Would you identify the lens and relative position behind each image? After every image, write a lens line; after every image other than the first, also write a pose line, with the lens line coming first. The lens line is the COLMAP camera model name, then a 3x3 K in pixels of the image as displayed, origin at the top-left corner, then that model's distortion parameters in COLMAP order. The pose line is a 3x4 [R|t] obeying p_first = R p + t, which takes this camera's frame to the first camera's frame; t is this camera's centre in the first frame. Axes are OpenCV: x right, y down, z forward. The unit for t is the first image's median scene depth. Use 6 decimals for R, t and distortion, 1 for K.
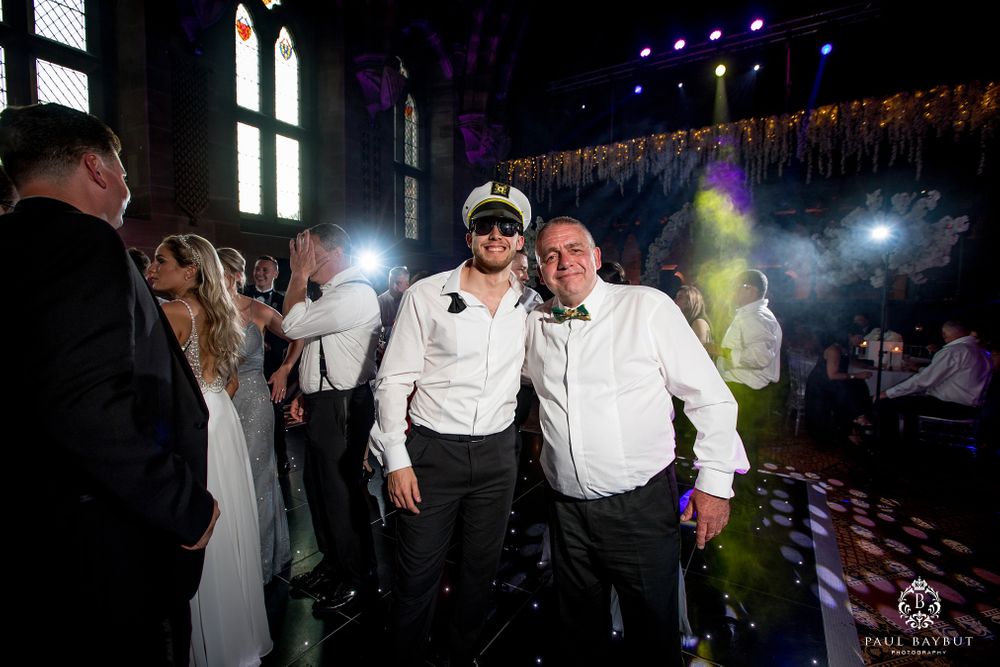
lens RADIAL K [[450.3, 0, 500.0], [0, 450.3, 333.5], [0, 0, 1]] dist [-0.050641, 0.016224]
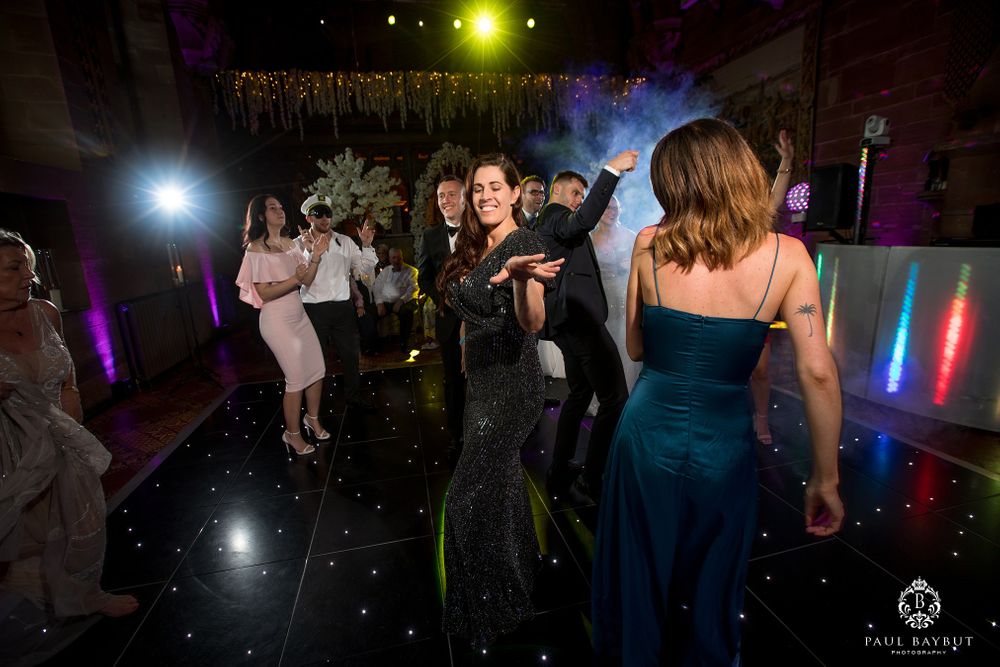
lens RADIAL K [[450.3, 0, 500.0], [0, 450.3, 333.5], [0, 0, 1]] dist [-0.050641, 0.016224]
pose [[0.690823, -0.210478, 0.691710, -0.395584], [0.117930, 0.976680, 0.179412, -0.015565], [-0.713341, -0.042368, 0.699535, 0.123612]]
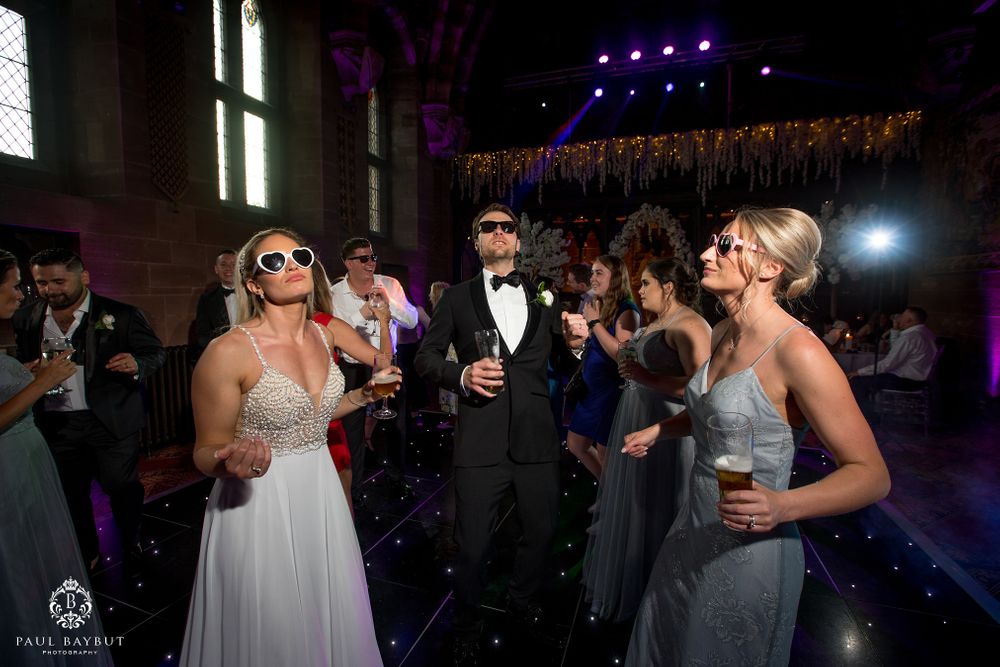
lens RADIAL K [[450.3, 0, 500.0], [0, 450.3, 333.5], [0, 0, 1]] dist [-0.050641, 0.016224]
pose [[0.975220, -0.025933, 0.219714, -0.188001], [0.022902, 0.999604, 0.016330, -0.005492], [-0.220051, -0.010893, 0.975428, 0.019483]]
